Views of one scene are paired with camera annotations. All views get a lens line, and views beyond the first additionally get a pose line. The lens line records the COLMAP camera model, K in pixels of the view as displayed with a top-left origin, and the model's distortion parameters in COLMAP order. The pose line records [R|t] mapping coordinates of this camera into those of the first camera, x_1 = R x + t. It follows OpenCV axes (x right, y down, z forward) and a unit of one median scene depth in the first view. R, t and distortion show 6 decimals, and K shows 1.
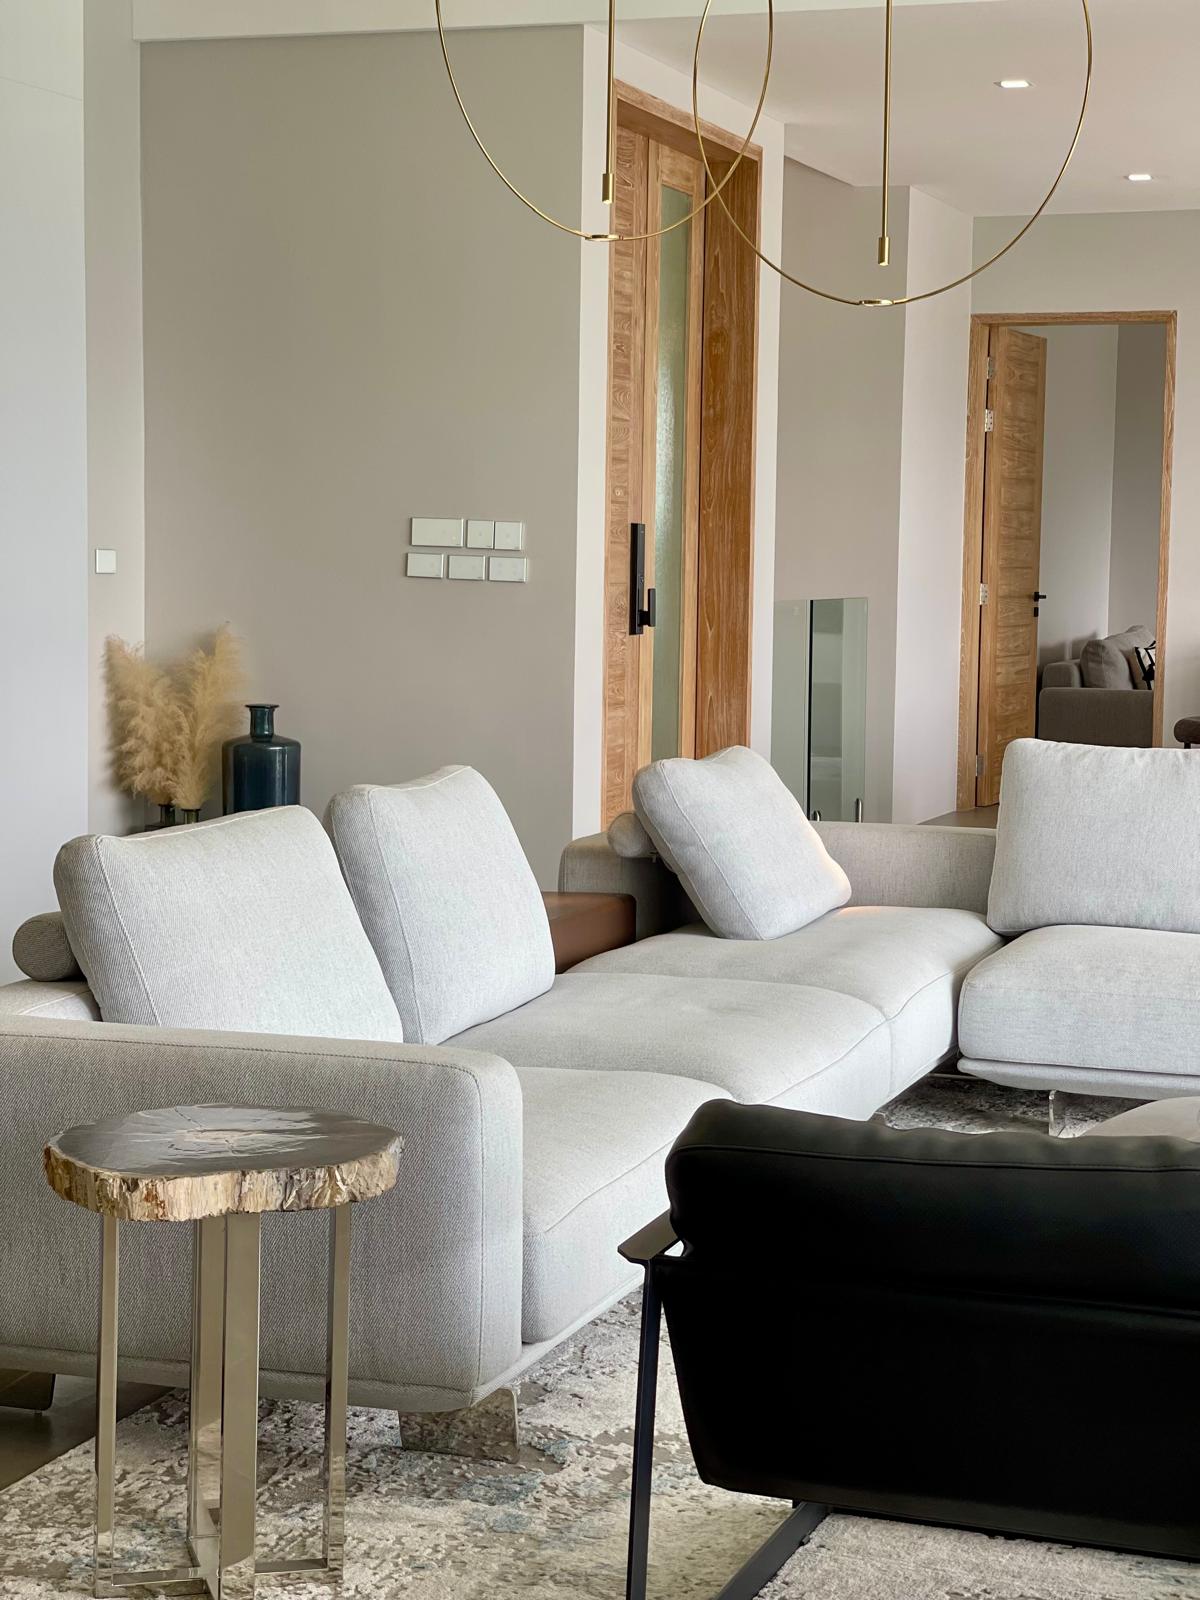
lens RADIAL K [[3063.7, 0, 600.2], [0, 3063.7, 792.8], [0, 0, 1]] dist [0.149746, 0.000000]
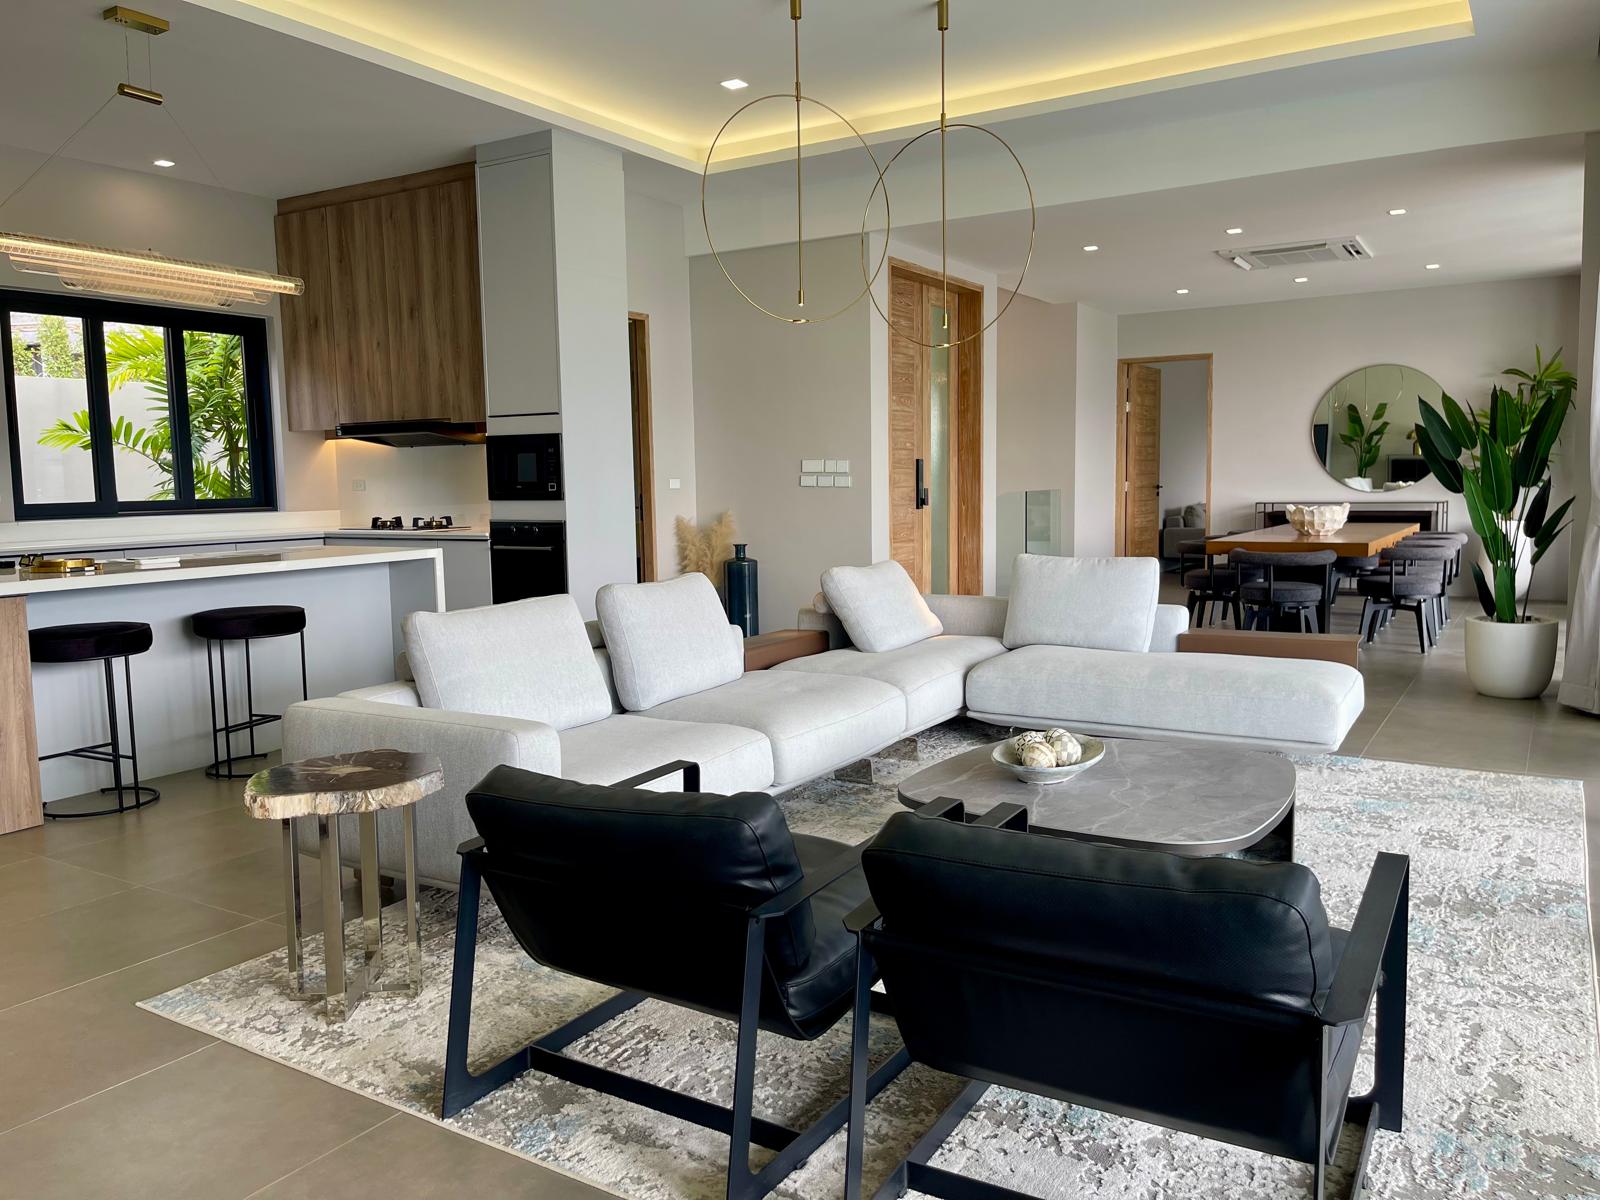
lens RADIAL K [[1203.4, 0, 798.7], [0, 1203.4, 612.6], [0, 0, 1]] dist [0.059815, -0.004562]
pose [[0.970922, -0.006695, -0.239304, 0.146658], [0.013937, 0.999494, 0.028583, -0.002844], [0.238991, -0.031087, 0.970524, 0.138855]]
